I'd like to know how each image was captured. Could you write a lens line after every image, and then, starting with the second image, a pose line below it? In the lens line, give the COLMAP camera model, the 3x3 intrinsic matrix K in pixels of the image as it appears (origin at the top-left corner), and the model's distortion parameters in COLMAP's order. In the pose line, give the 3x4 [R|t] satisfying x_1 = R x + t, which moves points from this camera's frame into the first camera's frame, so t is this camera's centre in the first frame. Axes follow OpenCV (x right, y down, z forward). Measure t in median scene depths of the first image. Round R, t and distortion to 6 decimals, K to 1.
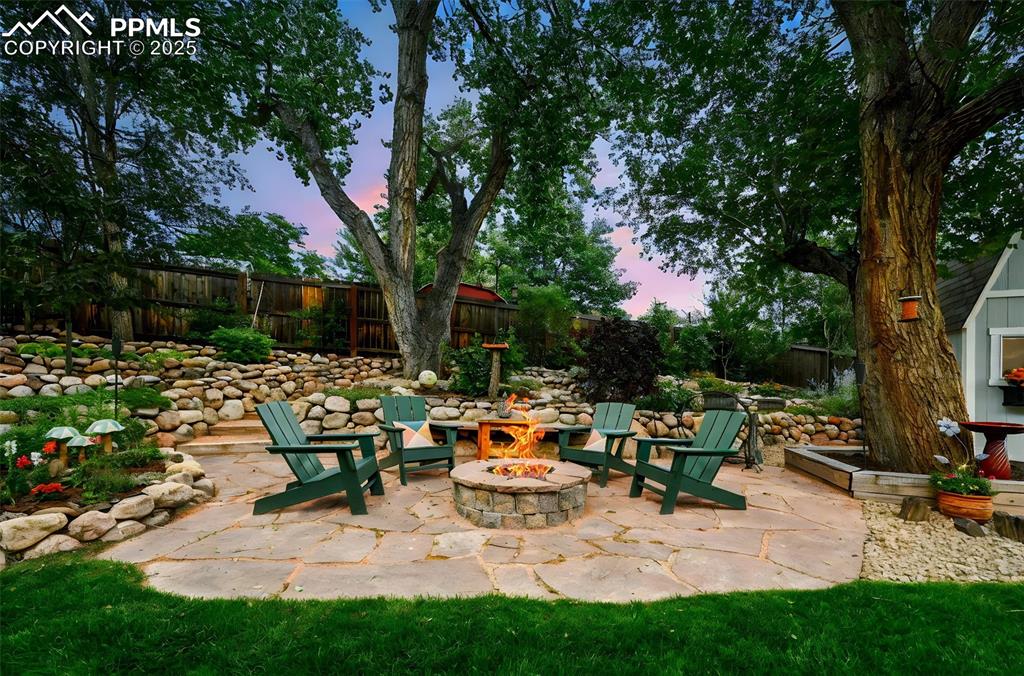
lens RADIAL K [[416.1, 0, 521.0], [0, 416.1, 397.3], [0, 0, 1]] dist [-0.002164, -0.000068]
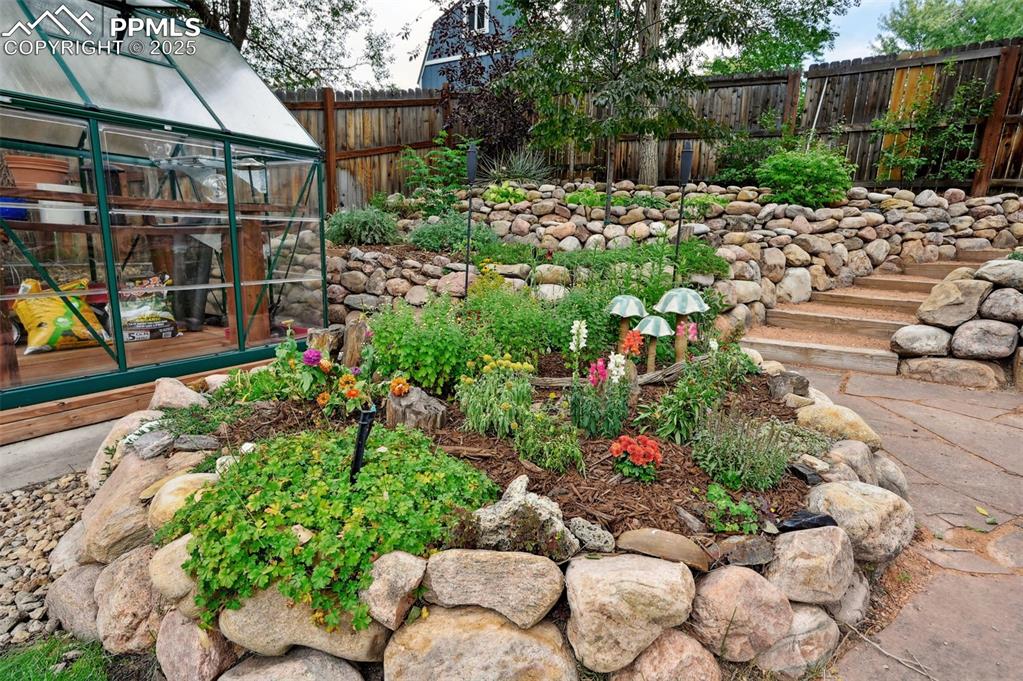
lens RADIAL K [[521.0, 0, 543.5], [0, 521.0, 342.7], [0, 0, 1]] dist [0.000333, 0.000113]
pose [[0.622329, 0.151727, -0.767910, -0.323331], [-0.048876, 0.986652, 0.155337, 0.013525], [0.781229, -0.059139, 0.621437, 0.240960]]
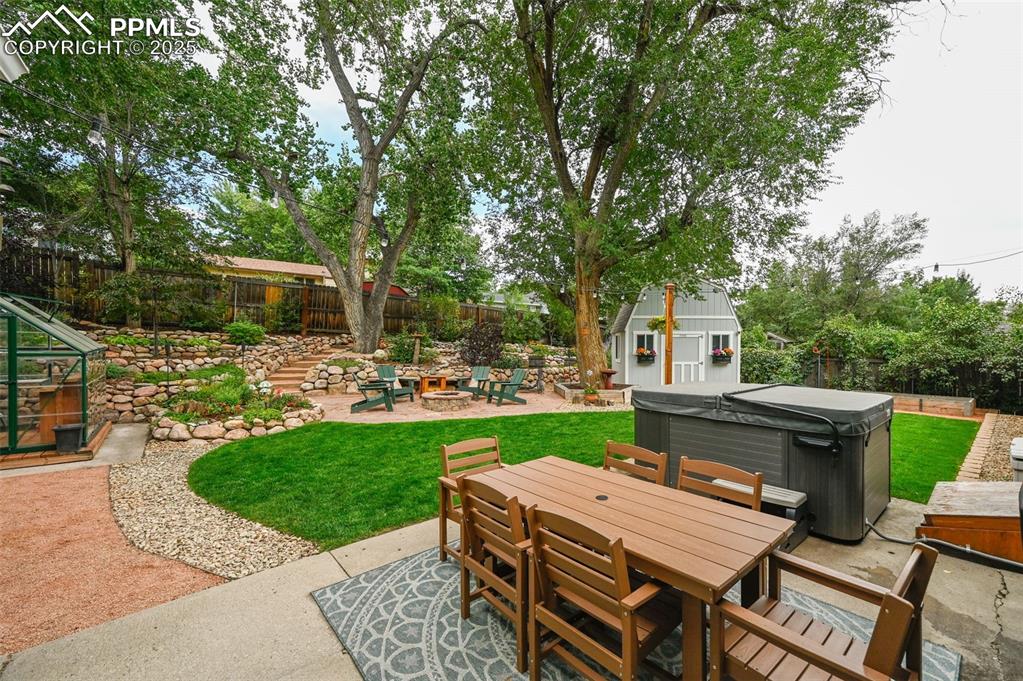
lens RADIAL K [[413.7, 0, 527.3], [0, 413.7, 350.8], [0, 0, 1]] dist [0.000559, 0.000075]
pose [[0.948109, -0.015349, 0.317576, -0.189432], [0.013292, 0.999874, 0.008643, -0.066363], [-0.317668, -0.003973, 0.948194, -0.914489]]
